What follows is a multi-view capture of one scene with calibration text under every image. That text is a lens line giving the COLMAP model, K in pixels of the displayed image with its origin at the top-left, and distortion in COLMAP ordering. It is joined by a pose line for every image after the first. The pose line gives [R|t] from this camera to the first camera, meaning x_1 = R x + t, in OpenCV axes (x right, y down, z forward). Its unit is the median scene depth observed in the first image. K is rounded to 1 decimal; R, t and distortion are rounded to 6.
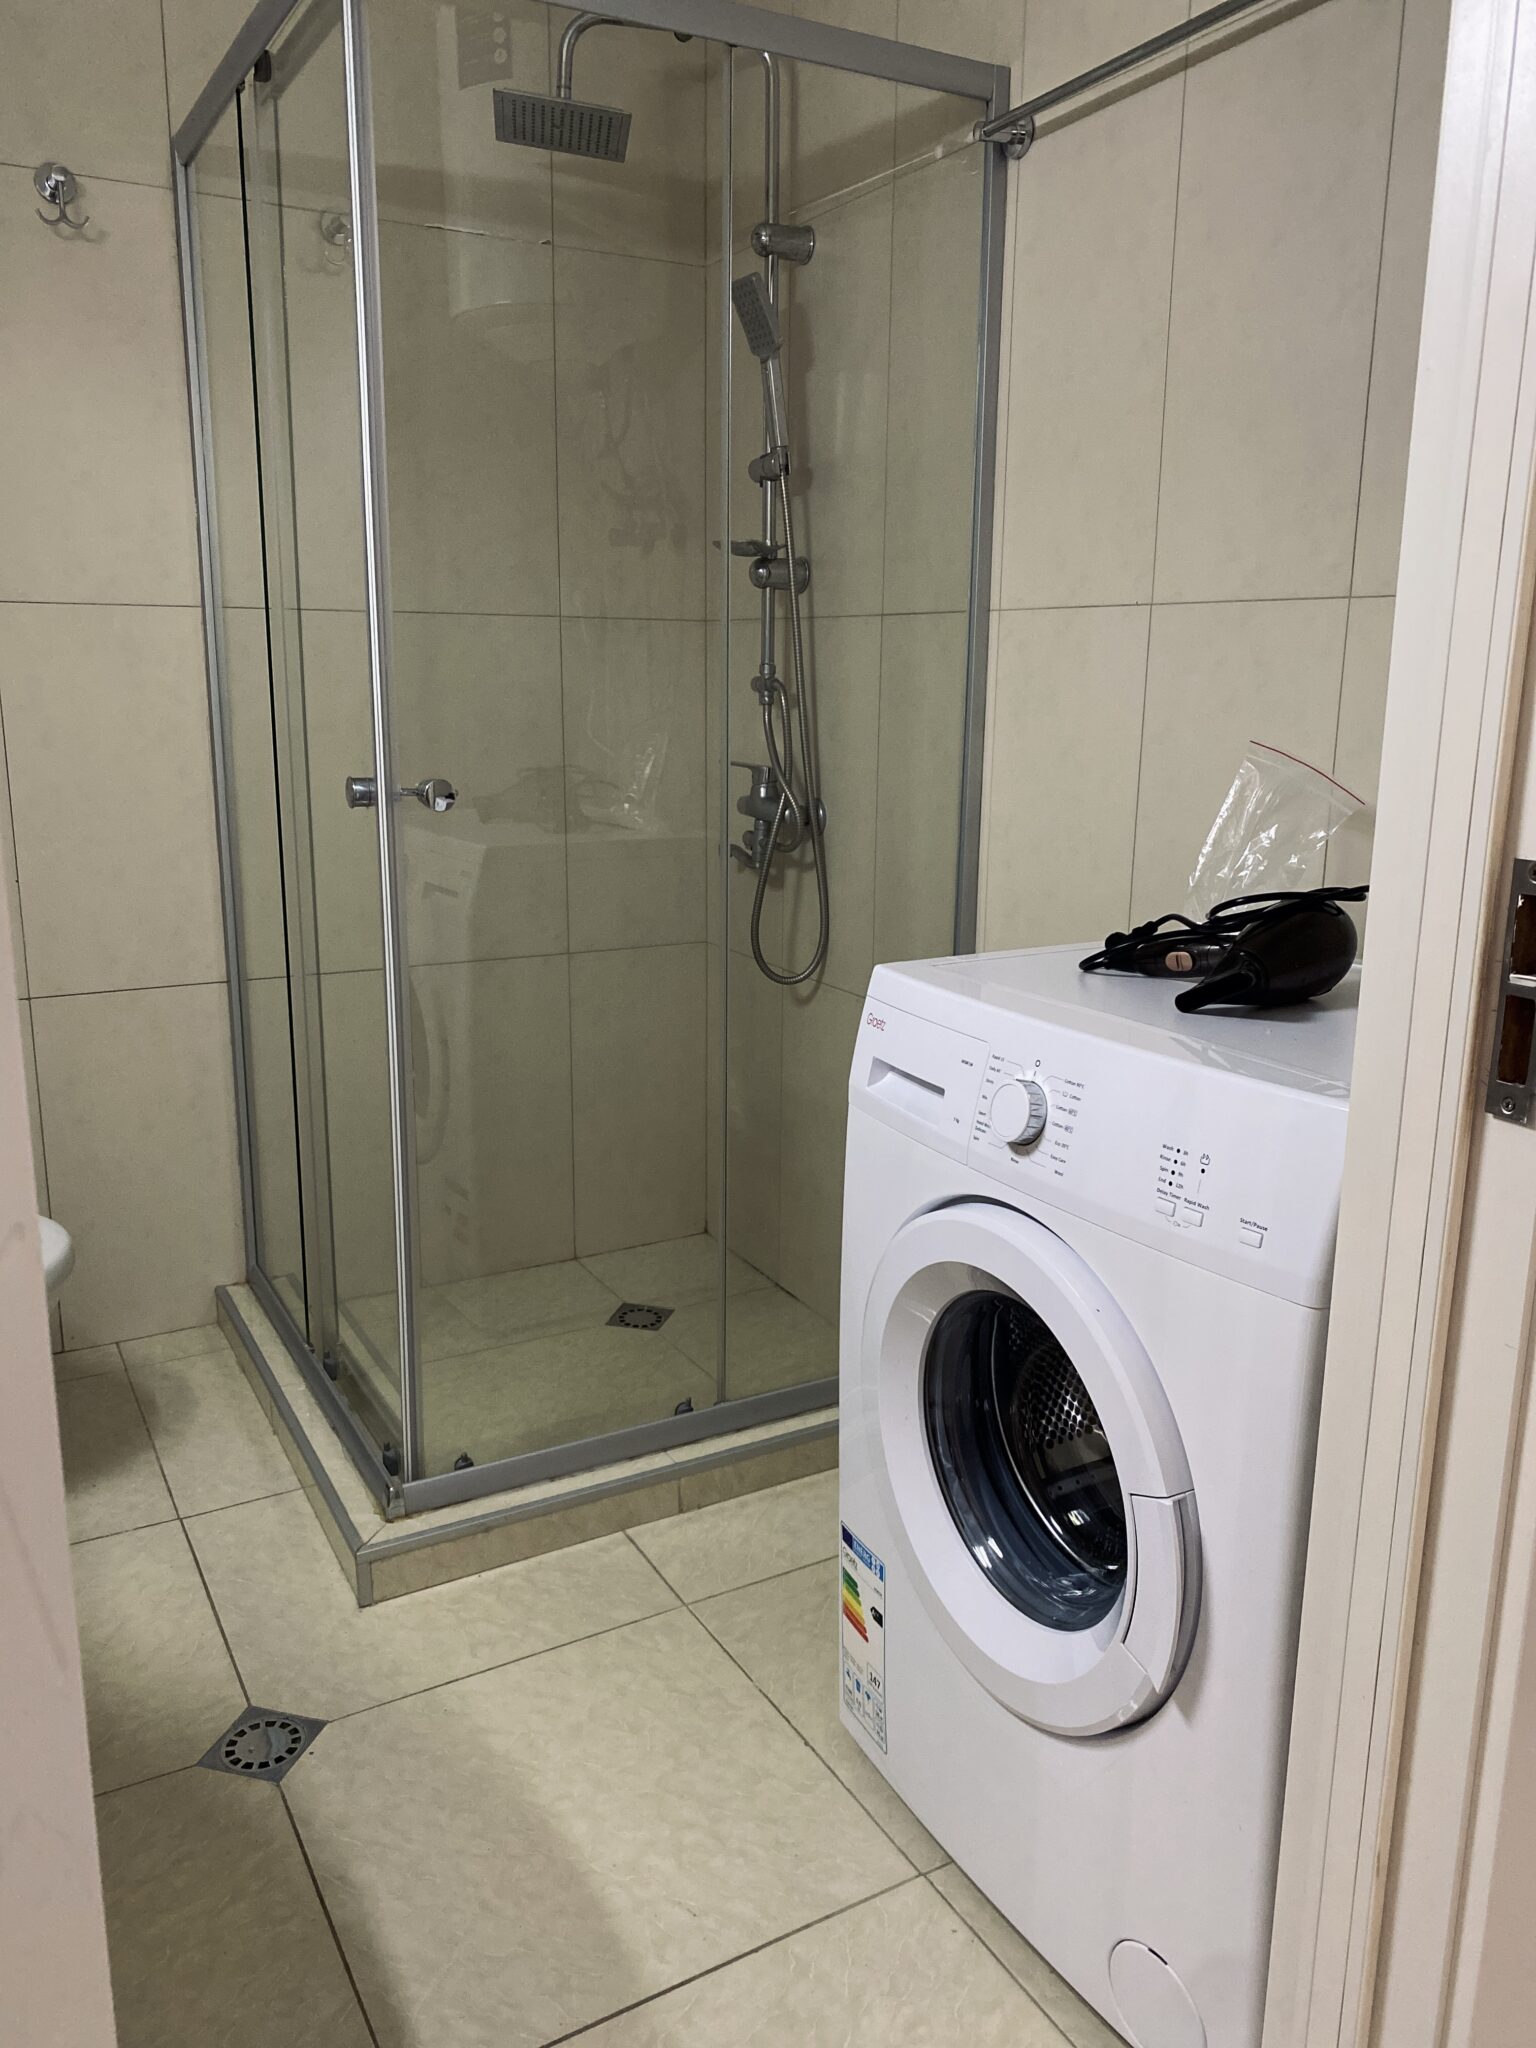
lens RADIAL K [[1594.1, 0, 768.0], [0, 1594.1, 1024.0], [0, 0, 1]] dist [0.024993, 0.006449]
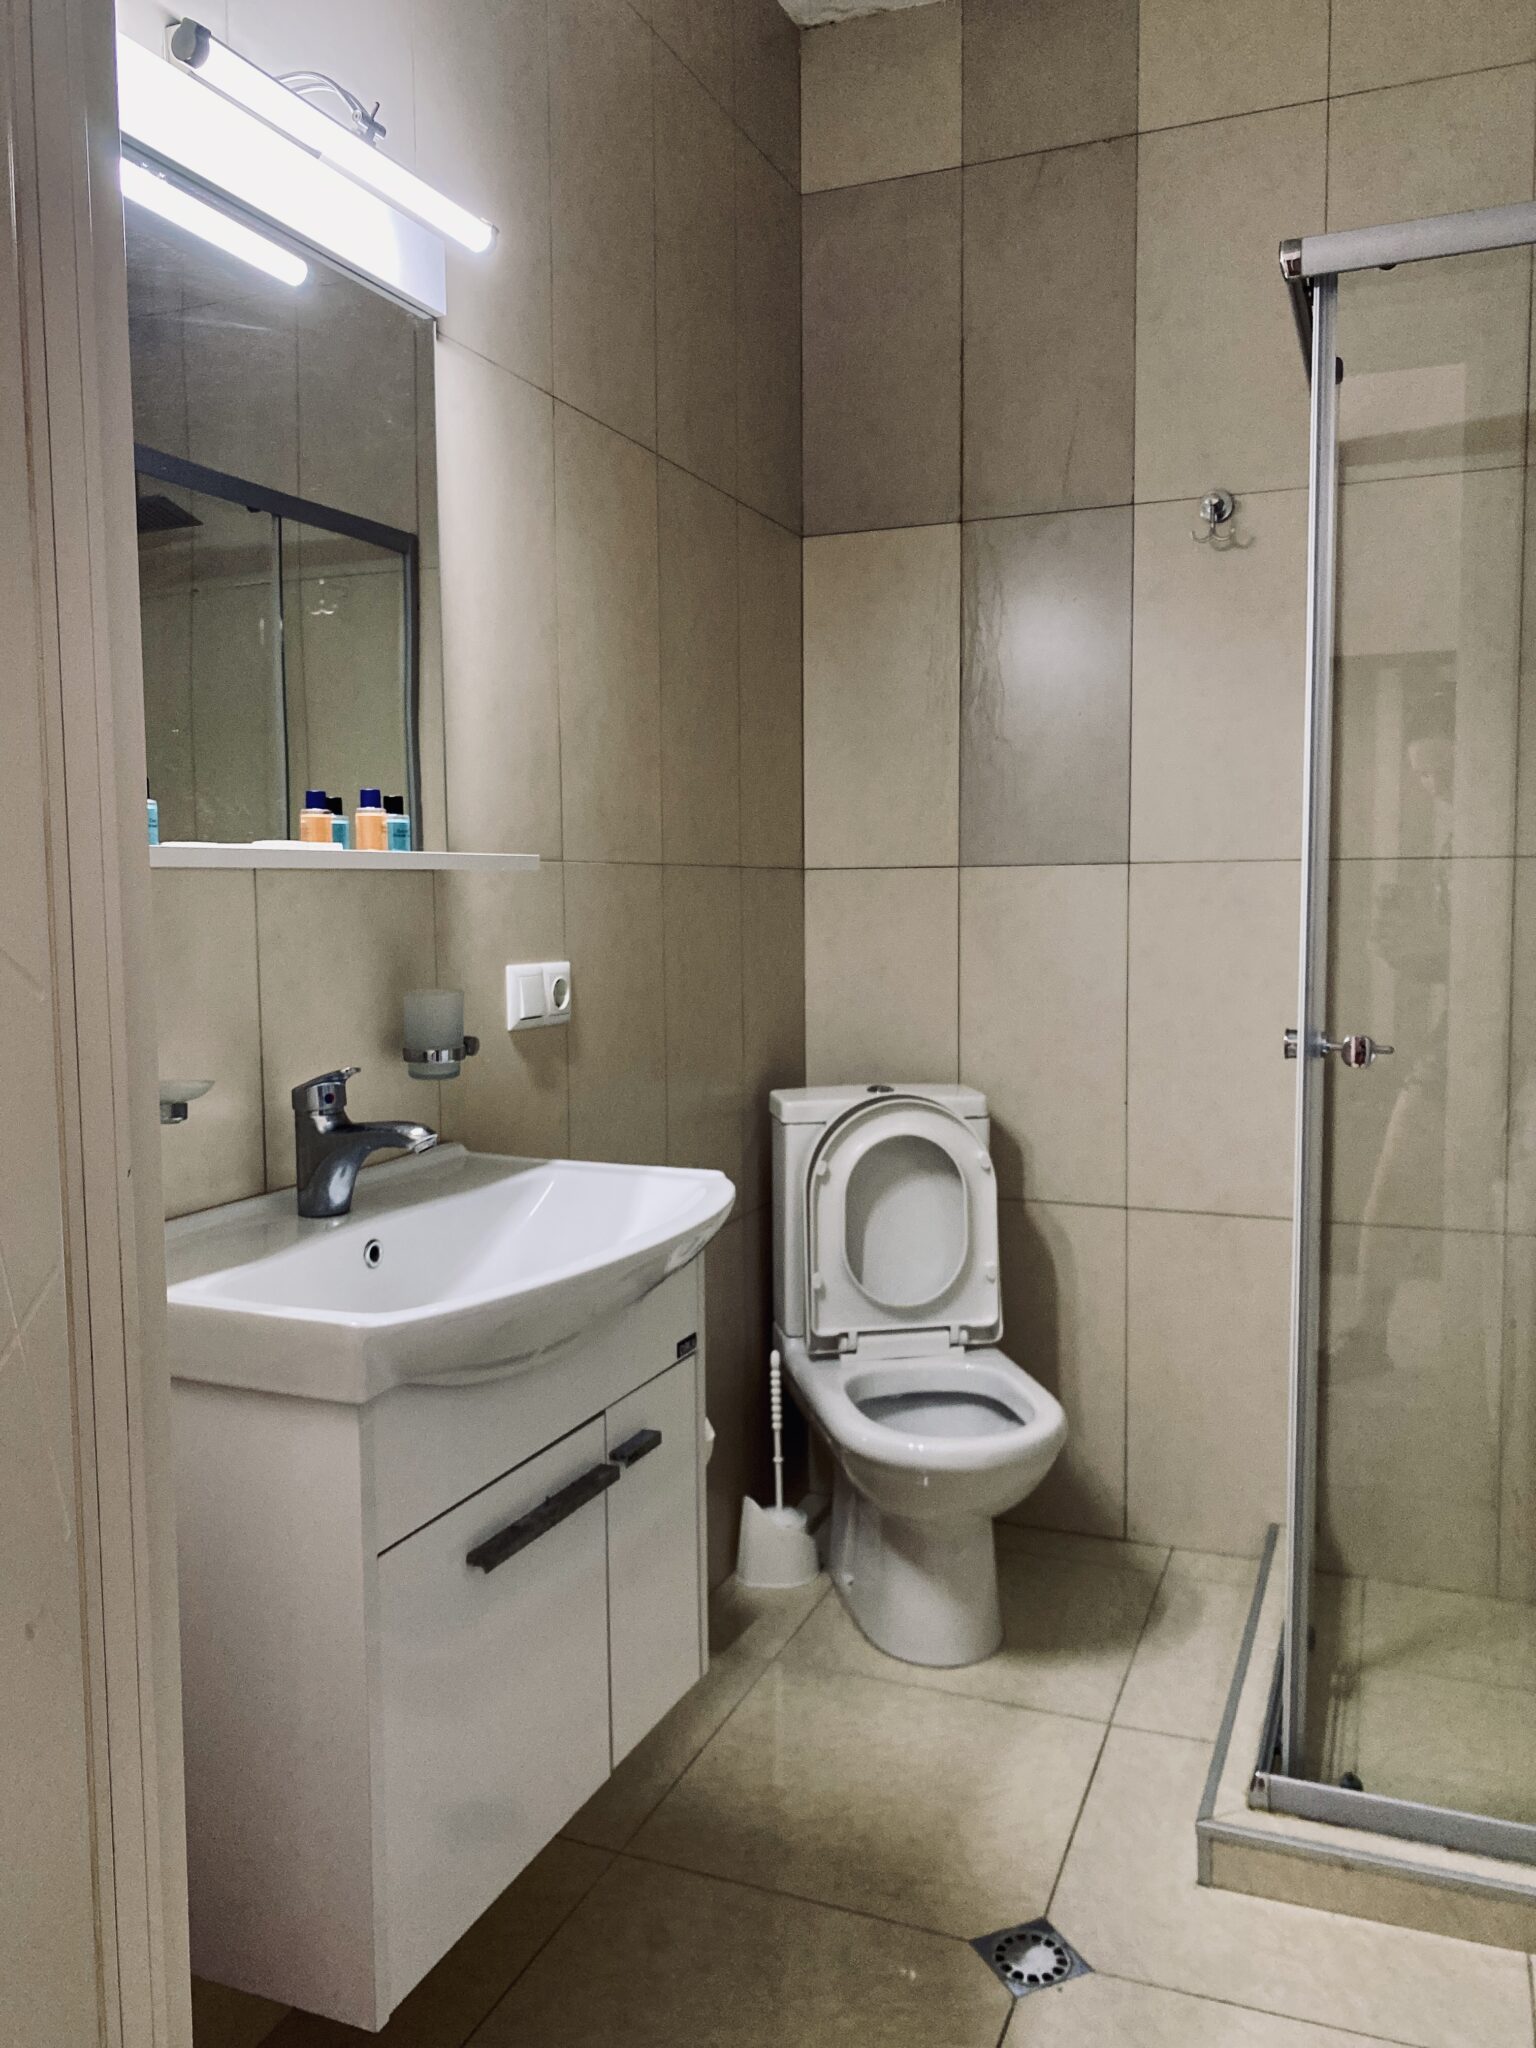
lens RADIAL K [[1594.1, 0, 768.0], [0, 1594.1, 1024.0], [0, 0, 1]] dist [0.024993, 0.006449]
pose [[0.626597, 0.046286, -0.777968, 0.298671], [-0.158089, 0.985030, -0.068724, -0.032313], [0.763141, 0.166051, 0.624534, 0.118933]]
